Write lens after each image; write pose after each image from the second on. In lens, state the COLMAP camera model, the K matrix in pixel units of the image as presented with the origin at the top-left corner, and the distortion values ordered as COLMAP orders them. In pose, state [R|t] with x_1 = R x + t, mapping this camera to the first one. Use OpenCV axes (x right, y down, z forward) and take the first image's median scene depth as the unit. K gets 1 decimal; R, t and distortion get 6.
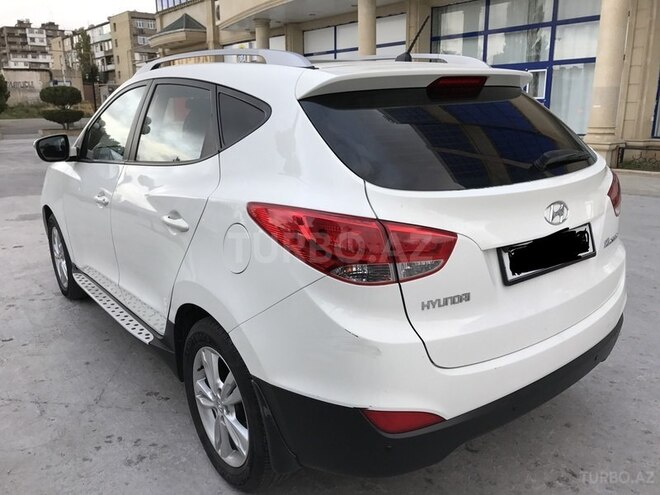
lens RADIAL K [[538.7, 0, 328.3], [0, 538.7, 248.6], [0, 0, 1]] dist [0.024885, -0.026699]
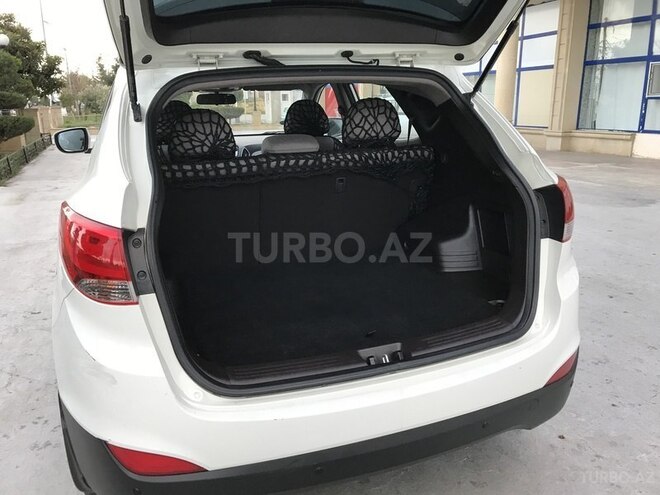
lens RADIAL K [[538.7, 0, 324.3], [0, 538.7, 246.3], [0, 0, 1]] dist [0.024885, -0.026699]
pose [[0.953018, 0.075957, -0.293236, 0.447484], [-0.075628, 0.997058, 0.012478, -0.042051], [0.293321, 0.010285, 0.955959, 0.175532]]
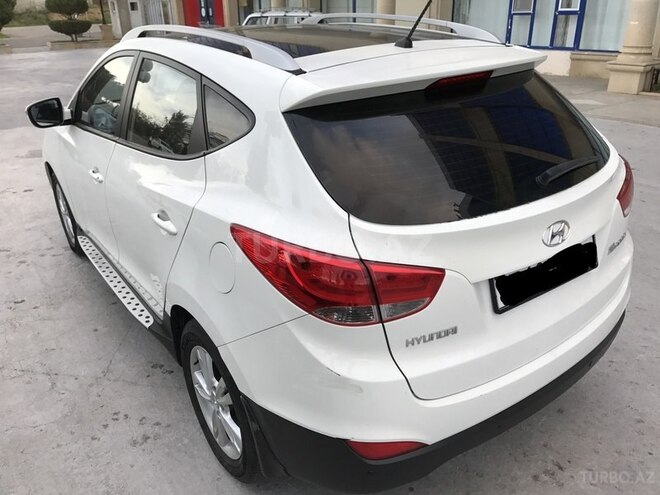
lens RADIAL K [[538.7, 0, 327.8], [0, 538.7, 248.4], [0, 0, 1]] dist [0.024885, -0.026699]
pose [[0.999336, 0.006369, -0.035876, 0.045434], [-0.000434, 0.986616, 0.163060, -0.155614], [0.036434, -0.162936, 0.985964, 0.037890]]
